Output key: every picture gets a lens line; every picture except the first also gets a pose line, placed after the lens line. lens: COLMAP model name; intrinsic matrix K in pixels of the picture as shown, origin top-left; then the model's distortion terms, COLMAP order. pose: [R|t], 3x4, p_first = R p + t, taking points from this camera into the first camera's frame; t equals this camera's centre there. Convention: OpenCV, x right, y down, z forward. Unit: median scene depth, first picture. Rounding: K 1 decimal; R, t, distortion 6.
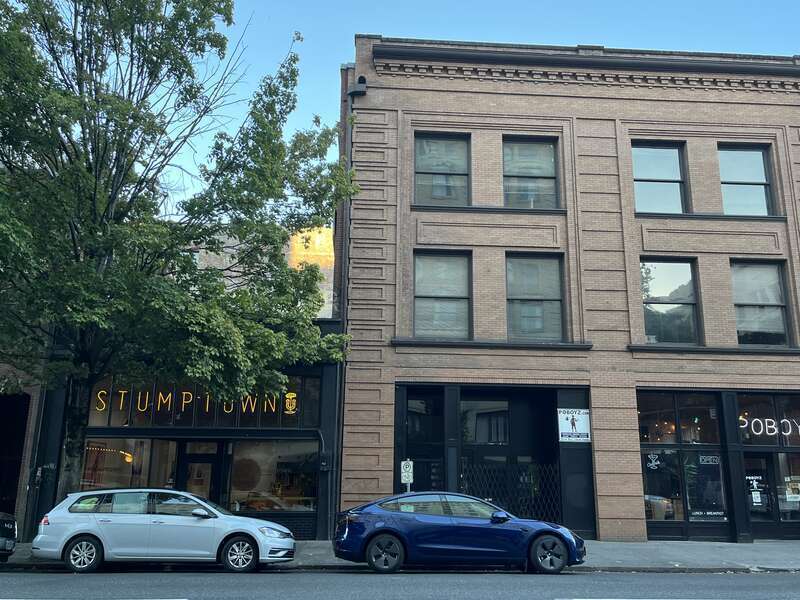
lens RADIAL K [[717.8, 0, 399.5], [0, 717.8, 291.9], [0, 0, 1]] dist [0.060434, -0.057499]
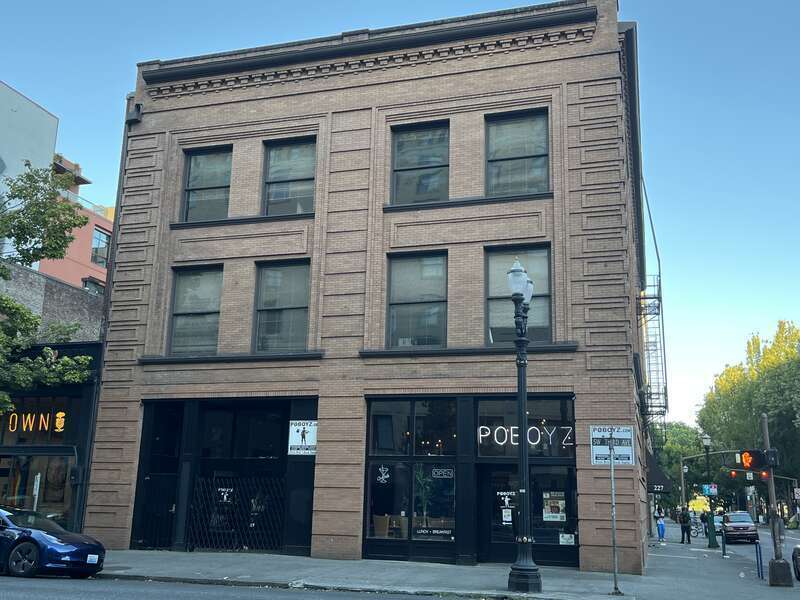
lens RADIAL K [[796.3, 0, 402.4], [0, 796.3, 305.1], [0, 0, 1]] dist [0.044074, 0.000000]
pose [[0.934316, -0.071100, -0.349283, 0.704355], [0.075343, 0.997157, -0.001443, 0.018950], [0.348392, -0.024968, 0.937016, 0.051678]]
